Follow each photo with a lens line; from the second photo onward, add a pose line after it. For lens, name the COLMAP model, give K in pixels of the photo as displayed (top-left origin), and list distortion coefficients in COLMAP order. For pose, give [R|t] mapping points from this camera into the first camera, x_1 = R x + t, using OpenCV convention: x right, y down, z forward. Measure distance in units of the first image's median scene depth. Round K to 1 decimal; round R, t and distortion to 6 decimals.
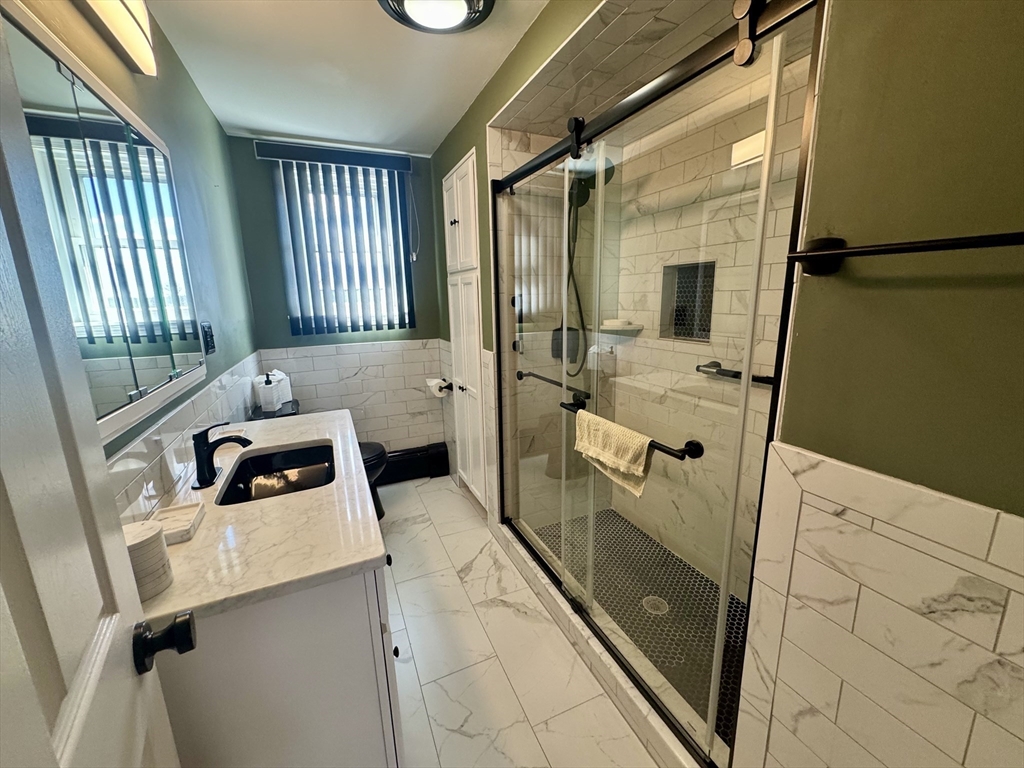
lens RADIAL K [[409.0, 0, 510.9], [0, 409.0, 382.6], [0, 0, 1]] dist [-0.001957, 0.000252]
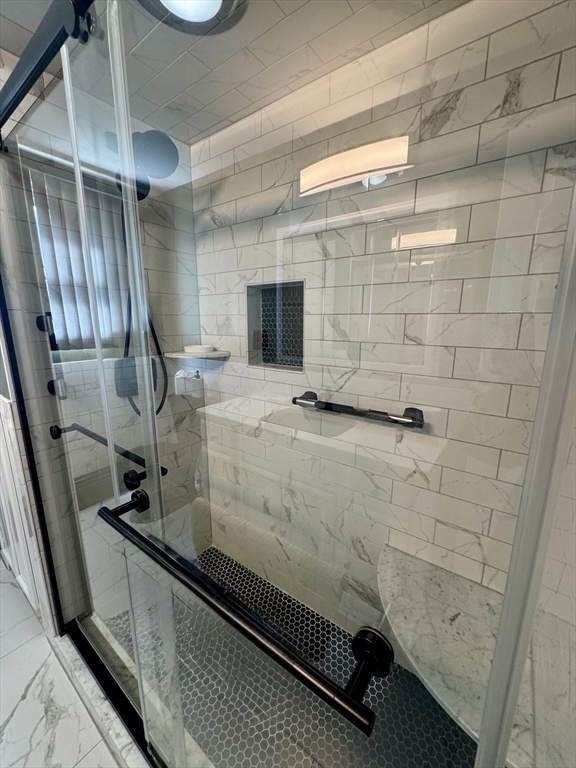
lens RADIAL K [[306.8, 0, 289.4], [0, 306.8, 385.3], [0, 0, 1]] dist [-0.001957, 0.000252]
pose [[0.870675, -0.079189, 0.485443, 0.110113], [0.080319, 0.996597, 0.018514, -0.071987], [-0.485257, 0.022870, 0.874072, 0.367757]]
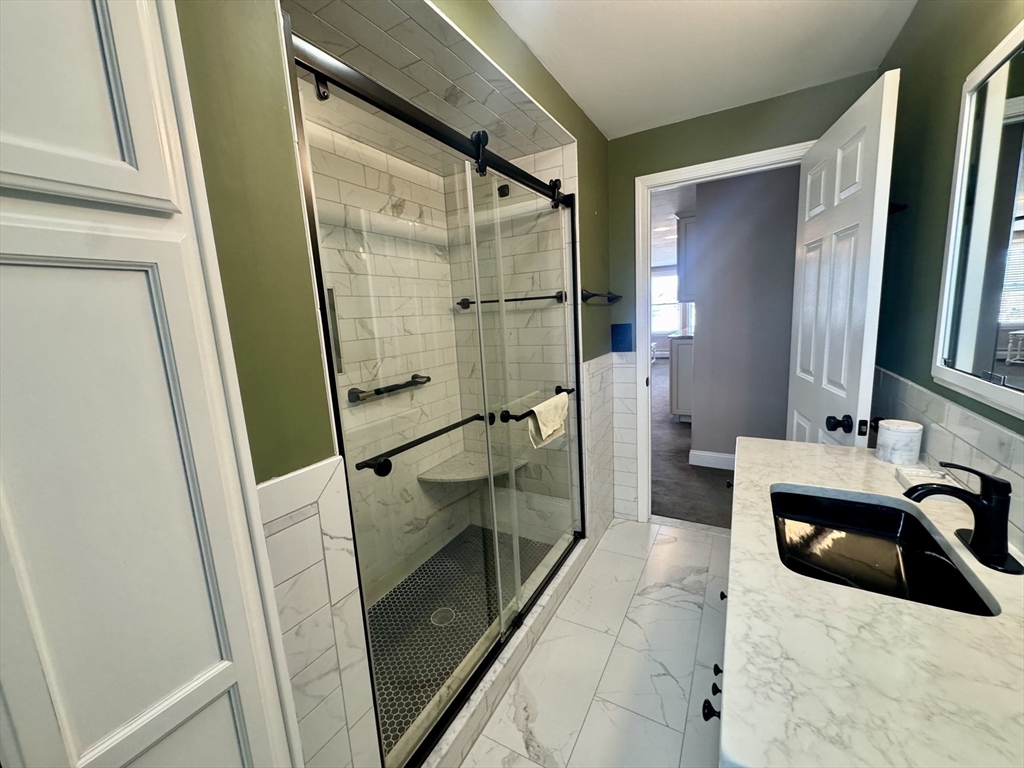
lens RADIAL K [[409.0, 0, 511.7], [0, 409.0, 382.2], [0, 0, 1]] dist [-0.001957, 0.000252]
pose [[-0.589812, -0.081139, 0.803454, -0.463668], [0.230543, 0.936614, 0.263827, -0.209569], [-0.773933, 0.340839, -0.533720, 1.070880]]
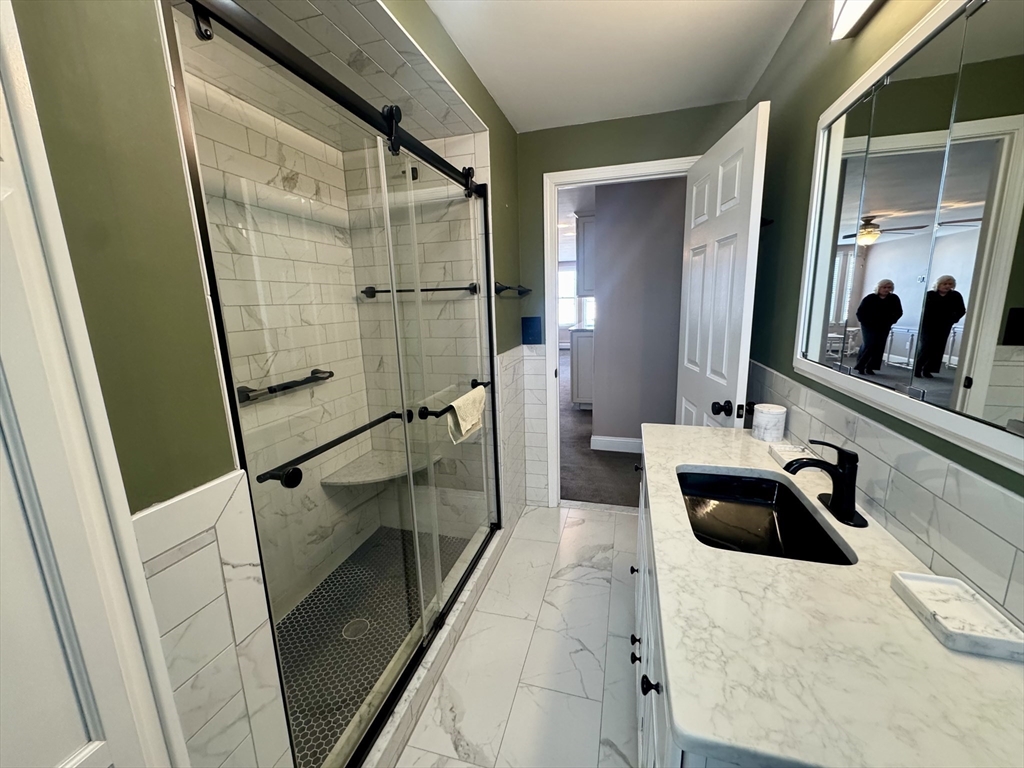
lens RADIAL K [[409.0, 0, 511.6], [0, 409.0, 382.1], [0, 0, 1]] dist [-0.001957, 0.000252]
pose [[-0.764404, -0.084522, 0.639173, -0.431090], [0.175732, 0.926521, 0.332682, -0.216635], [-0.620326, 0.366627, -0.693383, 1.081773]]
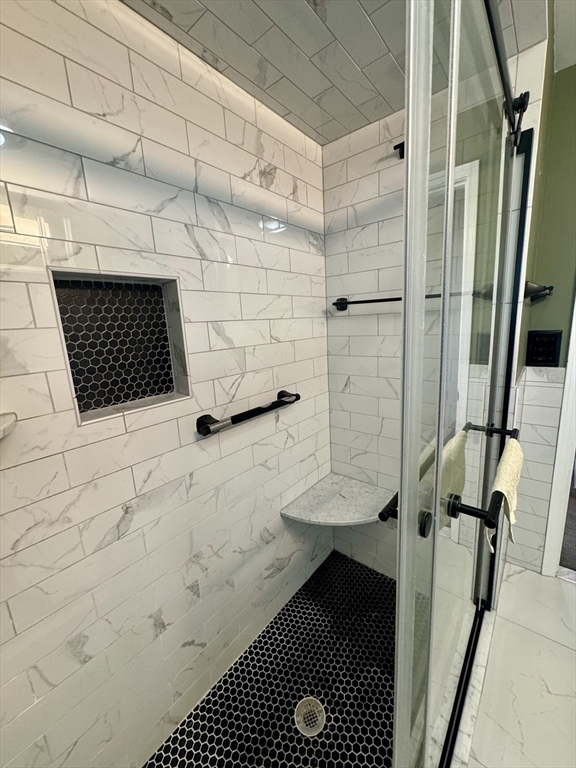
lens RADIAL K [[306.8, 0, 289.1], [0, 306.8, 383.7], [0, 0, 1]] dist [-0.001957, 0.000252]
pose [[-0.437510, -0.136911, 0.888730, -0.055583], [0.243948, 0.933204, 0.263855, -0.189349], [-0.865491, 0.332243, -0.374887, 0.920606]]
